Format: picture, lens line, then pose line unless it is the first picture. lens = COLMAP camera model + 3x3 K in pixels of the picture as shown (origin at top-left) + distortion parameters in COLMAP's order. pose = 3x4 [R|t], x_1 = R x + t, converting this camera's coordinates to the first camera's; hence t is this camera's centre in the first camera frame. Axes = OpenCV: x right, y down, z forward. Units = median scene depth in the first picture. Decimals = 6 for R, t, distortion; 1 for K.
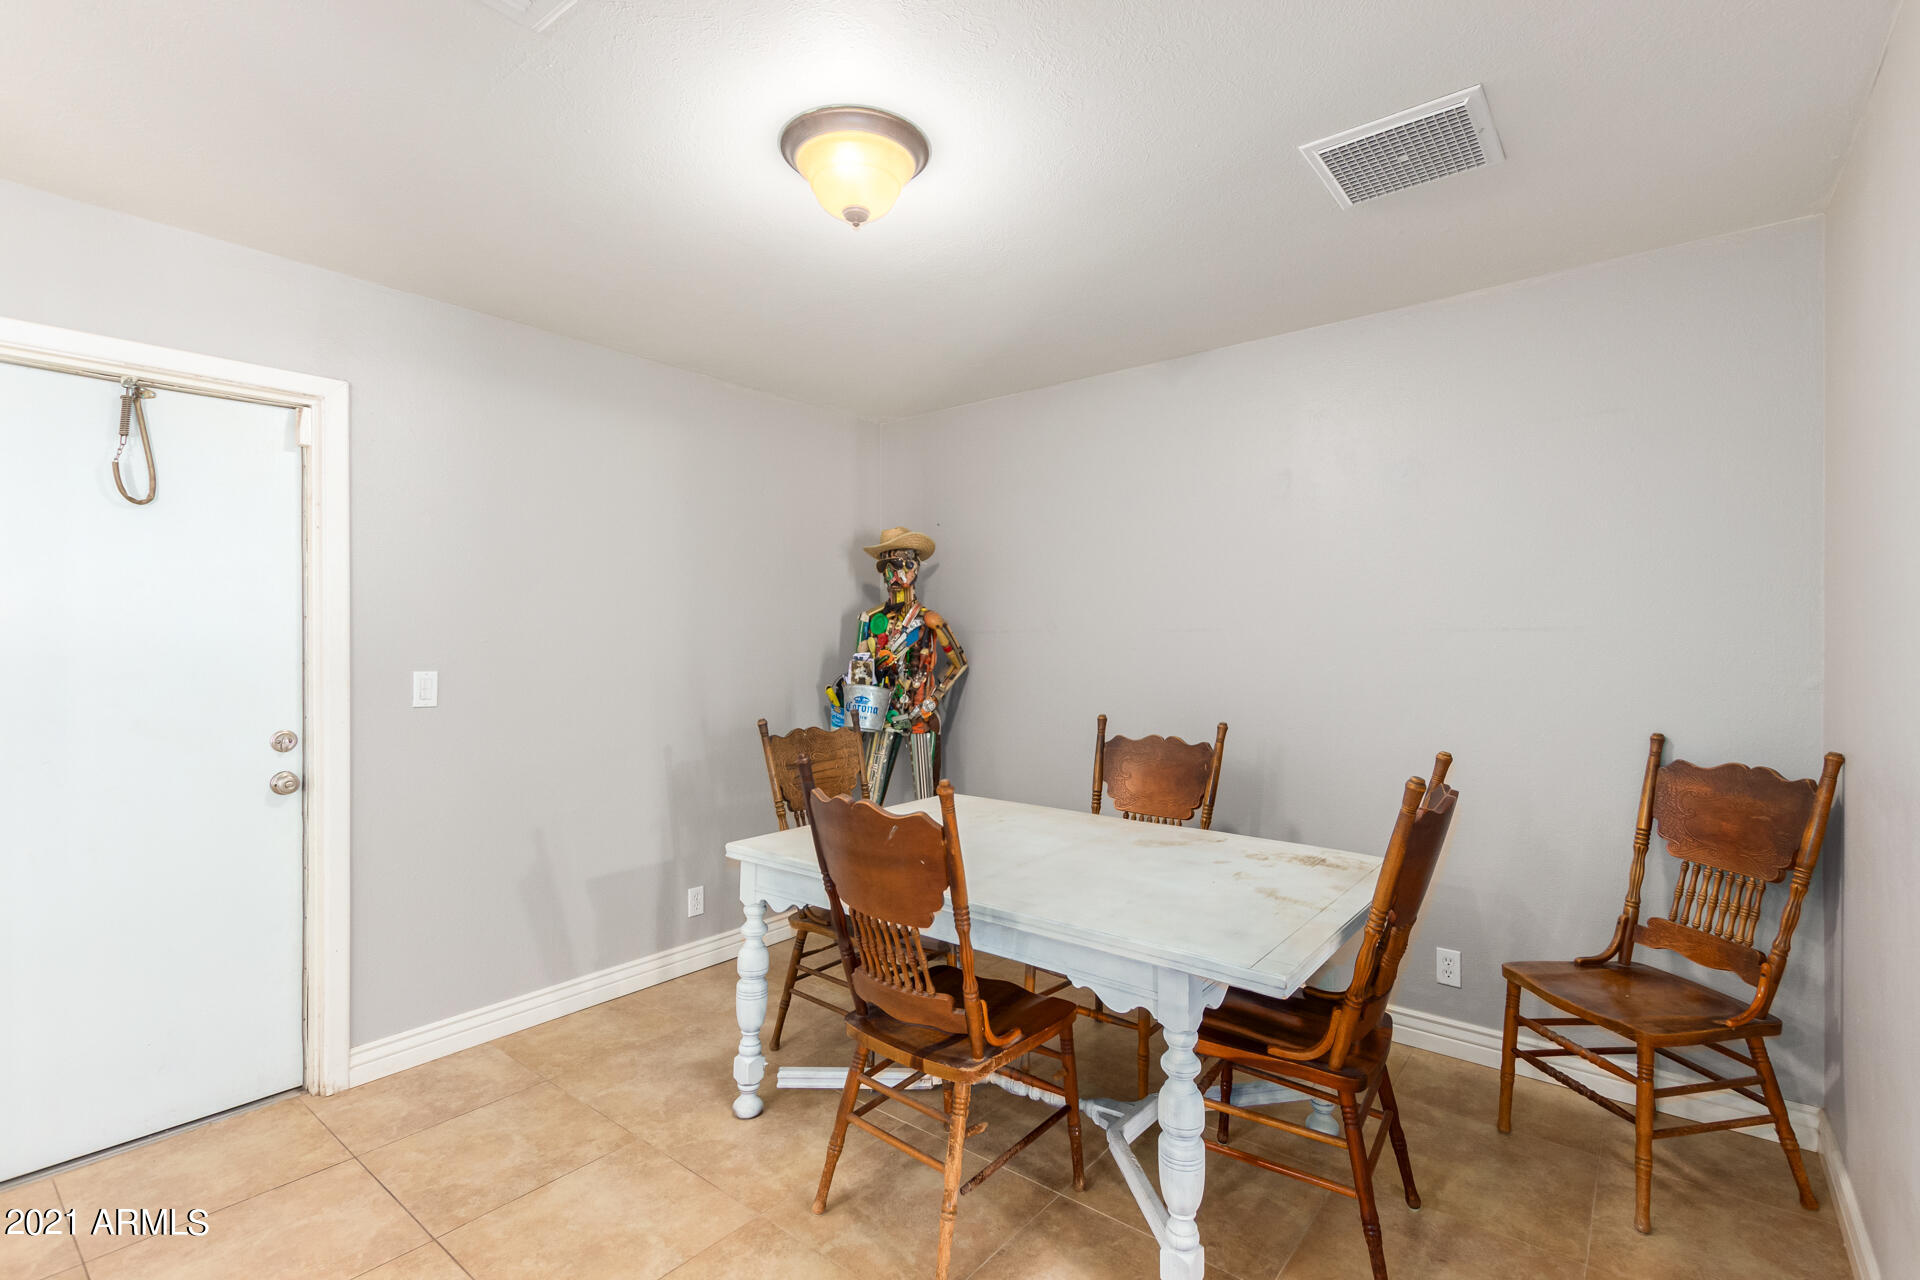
lens RADIAL K [[882.9, 0, 966.3], [0, 882.9, 640.6], [0, 0, 1]] dist [0.008288, 0.000286]
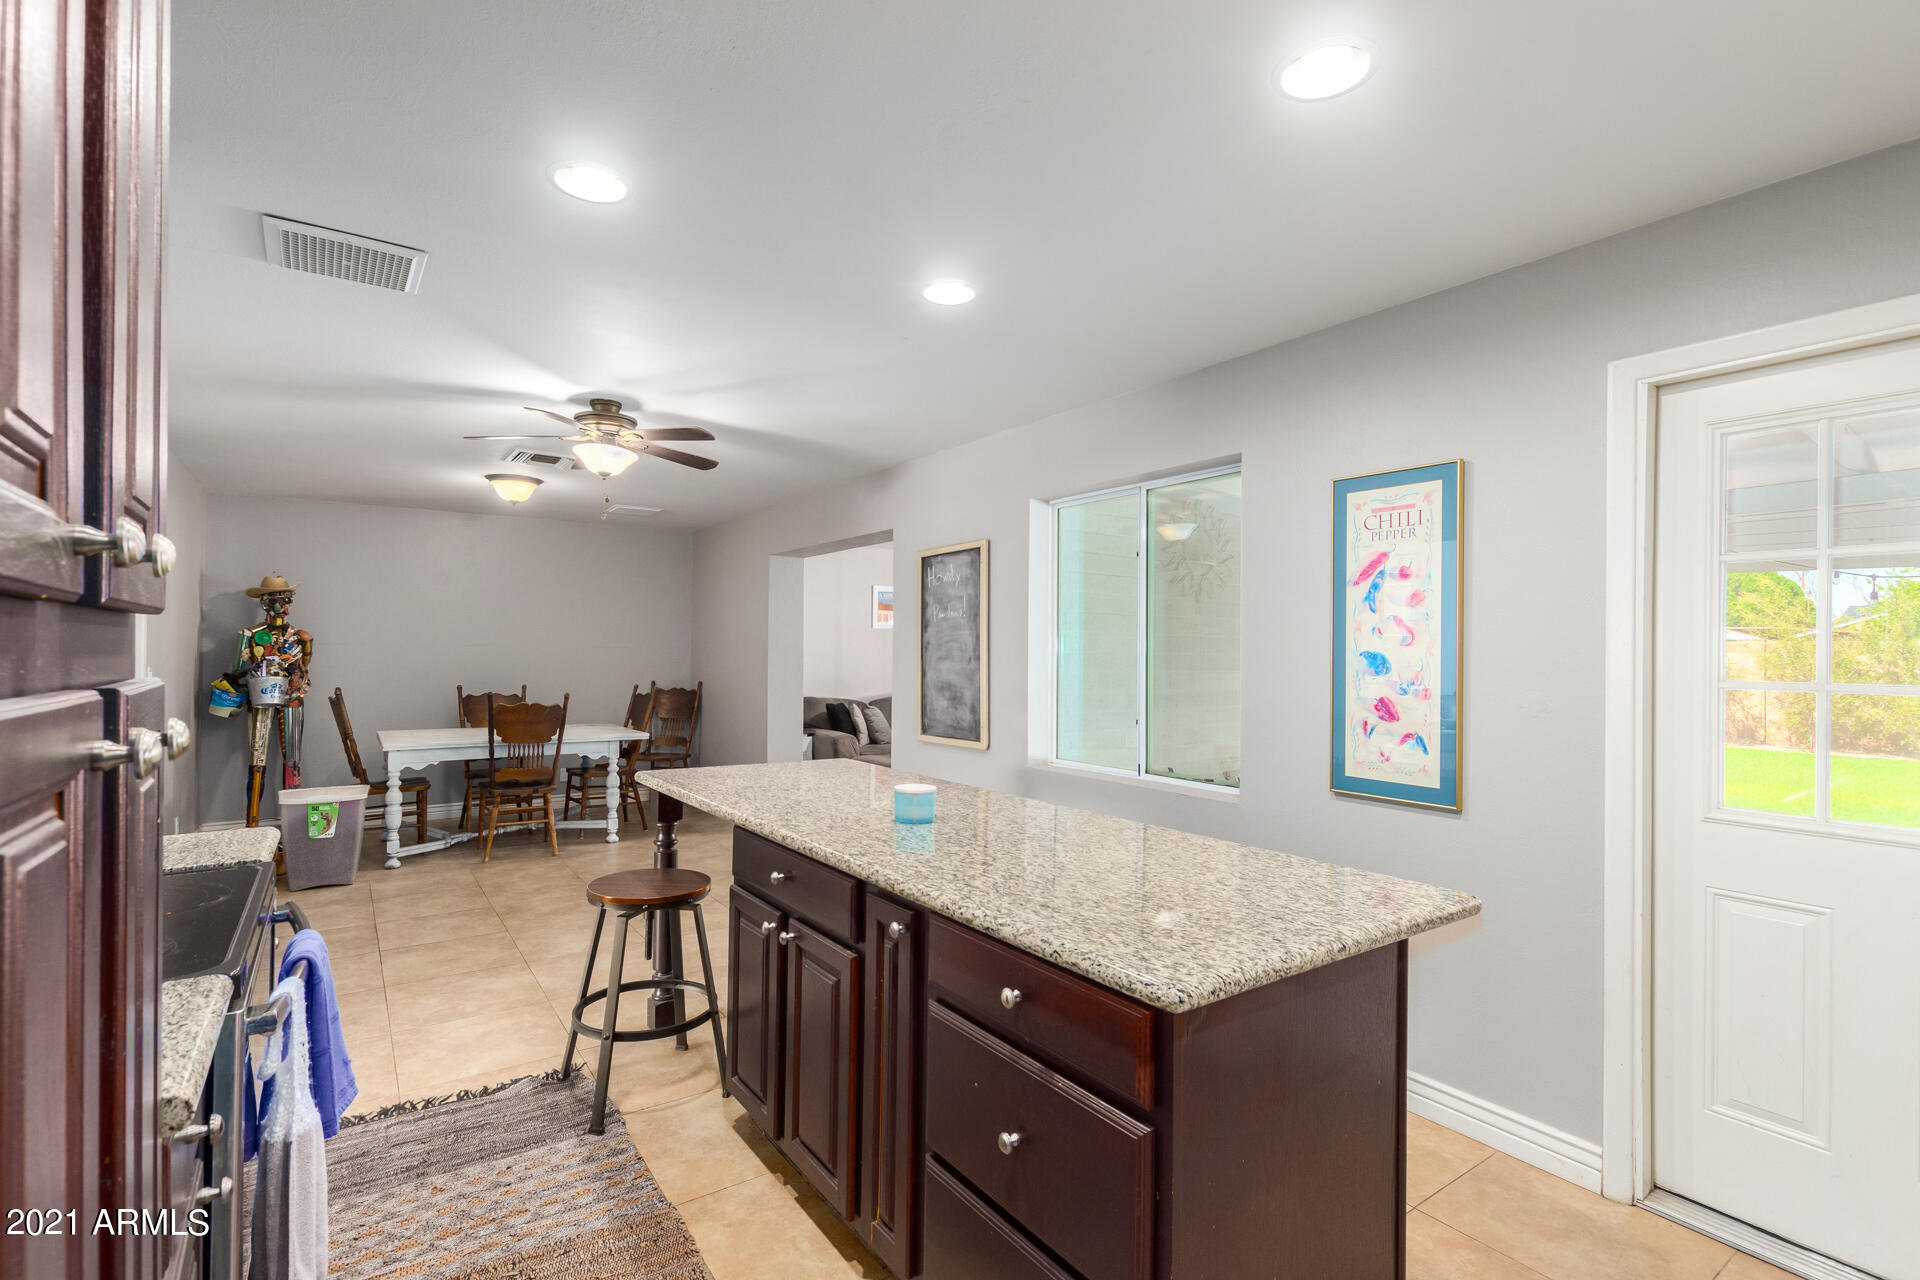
lens RADIAL K [[882.9, 0, 963.8], [0, 882.9, 647.4], [0, 0, 1]] dist [0.008288, 0.000286]
pose [[0.287904, 0.008244, 0.957624, -1.297098], [-0.012103, 0.999914, -0.004969, -0.009581], [-0.957583, -0.010159, 0.287979, -0.651562]]
